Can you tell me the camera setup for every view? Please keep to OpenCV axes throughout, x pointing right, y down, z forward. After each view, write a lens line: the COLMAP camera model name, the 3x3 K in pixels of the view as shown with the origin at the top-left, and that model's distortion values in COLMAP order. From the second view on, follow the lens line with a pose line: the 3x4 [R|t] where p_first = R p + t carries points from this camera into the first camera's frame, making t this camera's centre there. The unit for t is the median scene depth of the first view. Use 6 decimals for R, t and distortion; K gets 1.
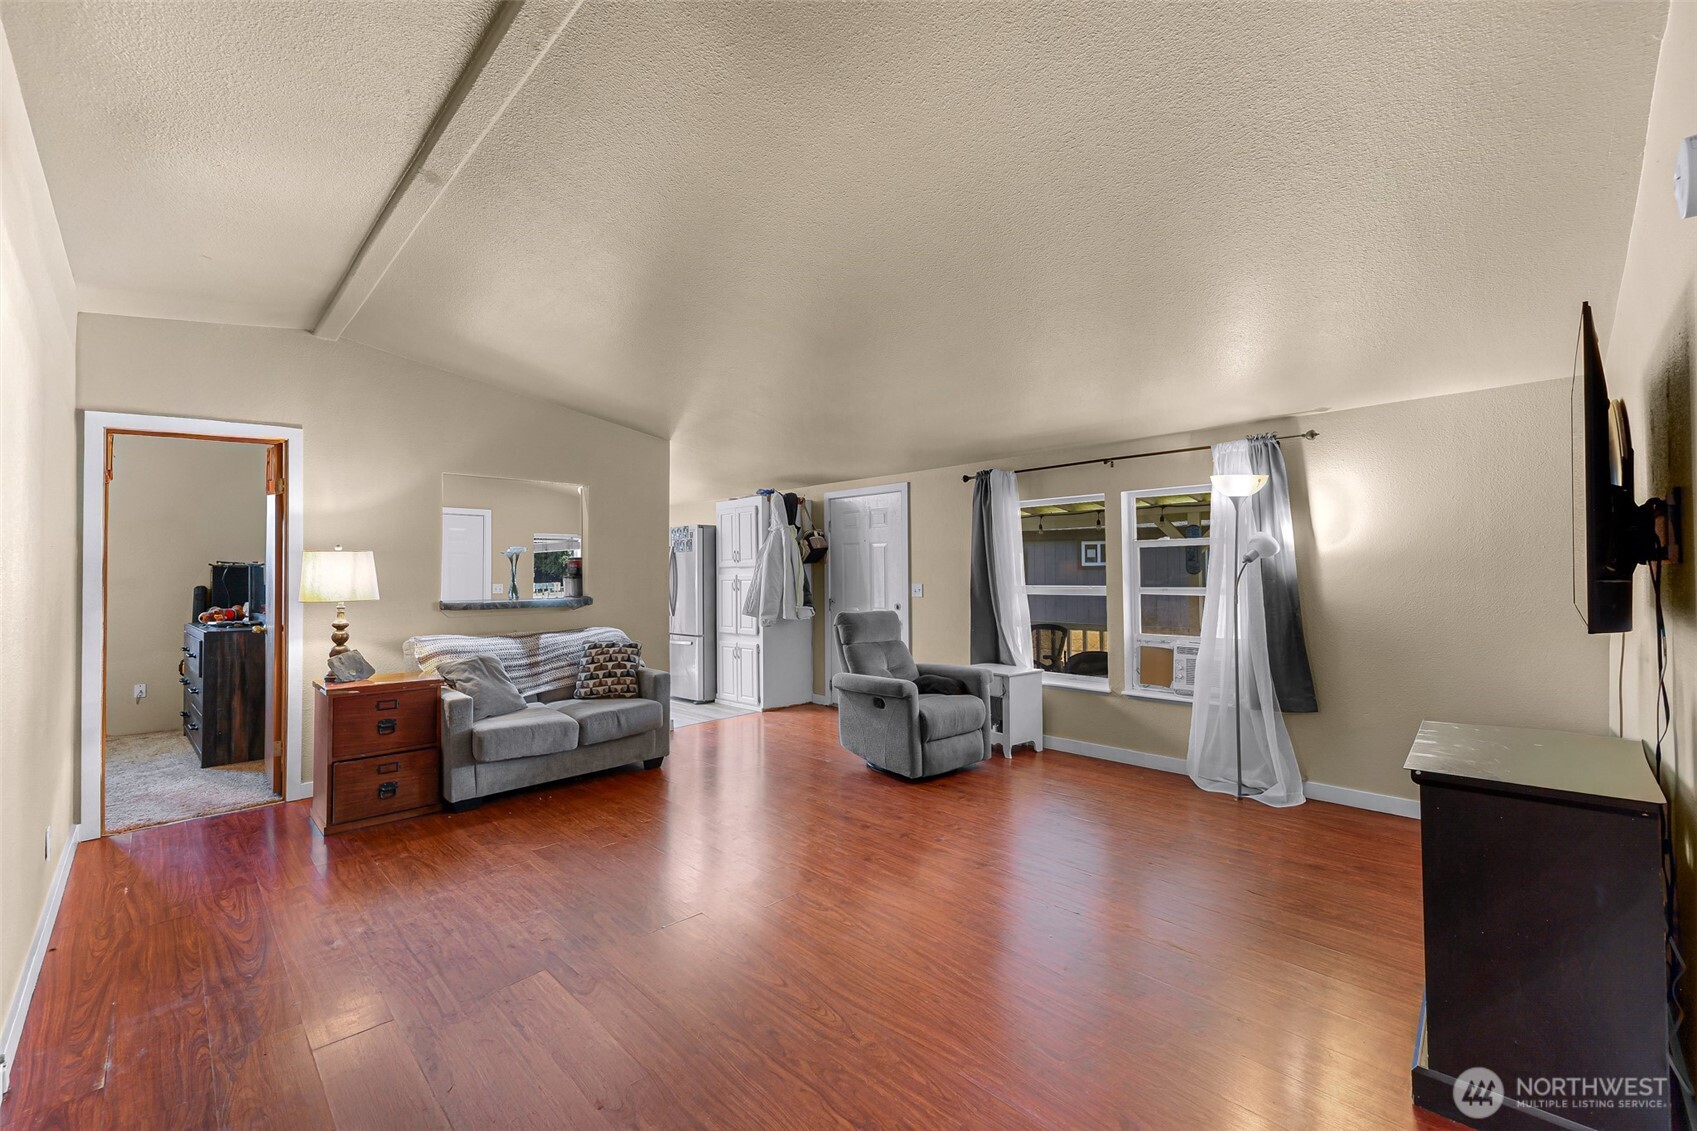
lens RADIAL K [[729.2, 0, 850.2], [0, 729.2, 564.8], [0, 0, 1]] dist [0.001160, -0.000079]
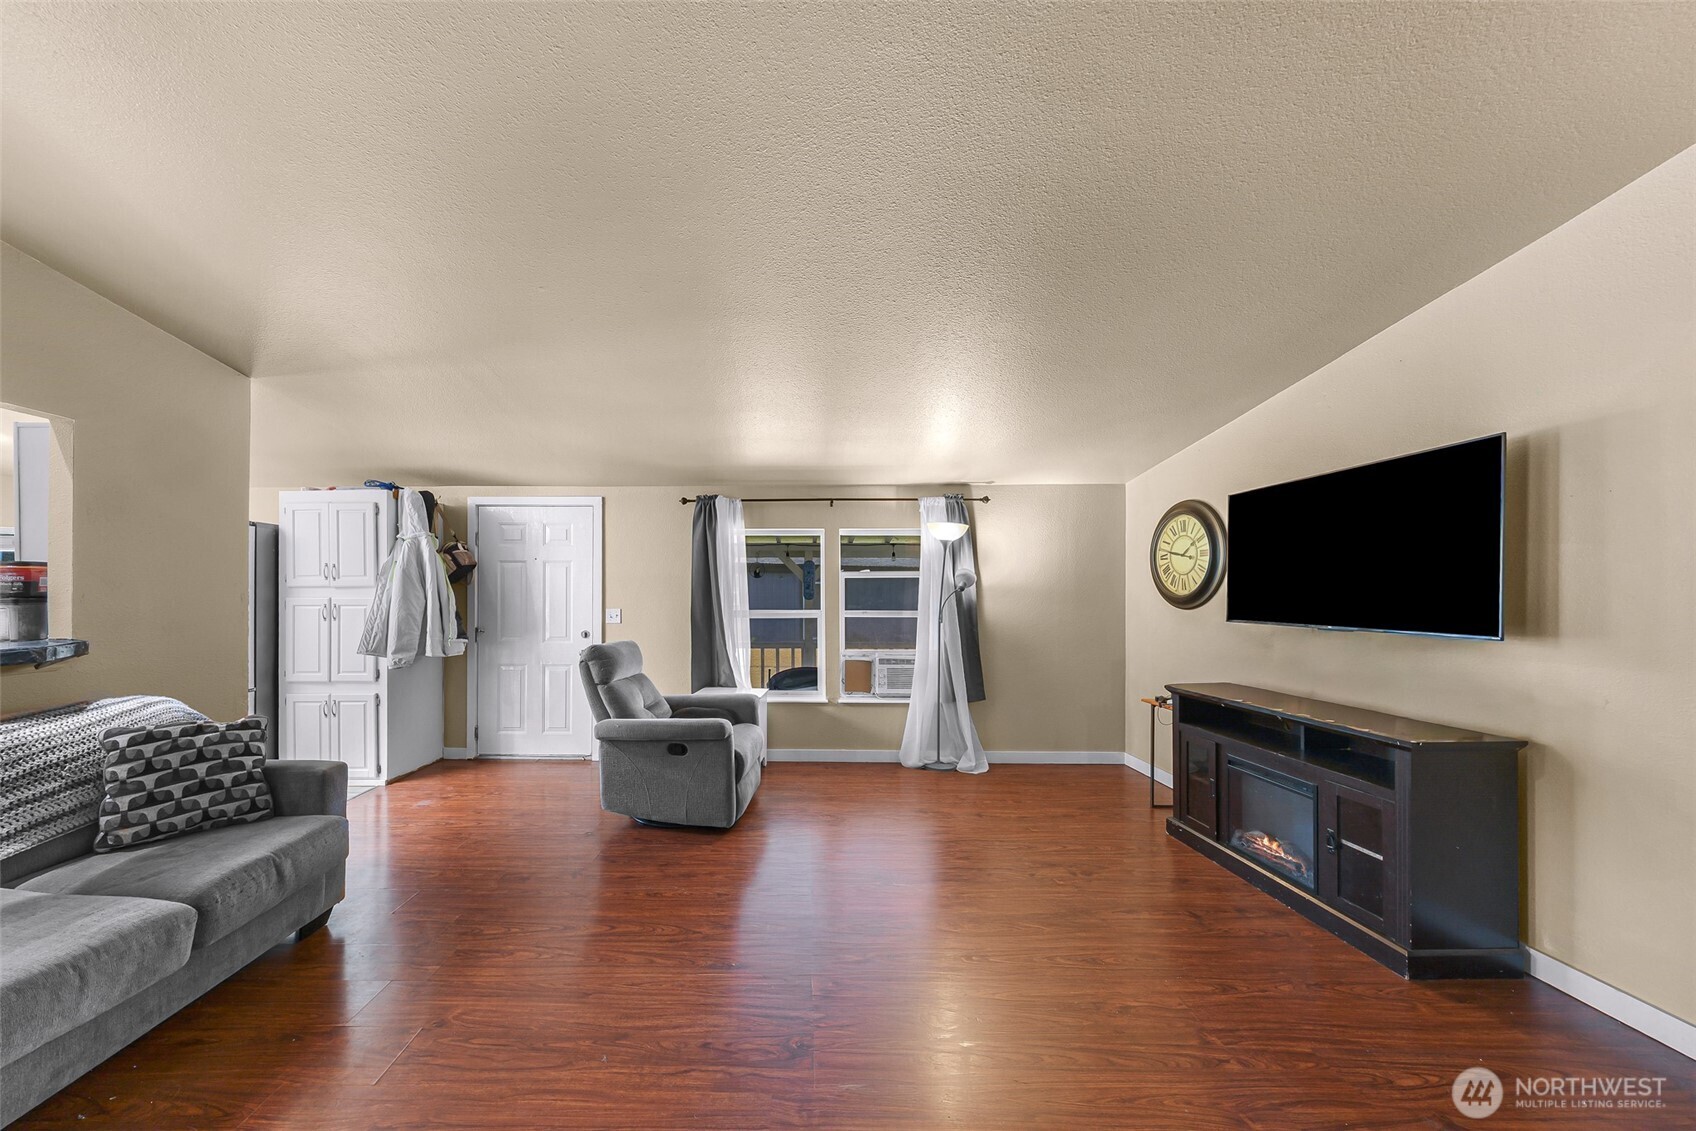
lens RADIAL K [[579.5, 0, 844.5], [0, 579.5, 593.1], [0, 0, 1]] dist [0.000940, -0.000258]
pose [[0.703890, 0.011690, 0.710213, -0.268745], [-0.014504, 0.999893, -0.002083, 0.004205], [-0.710161, -0.008835, 0.703984, 0.335335]]
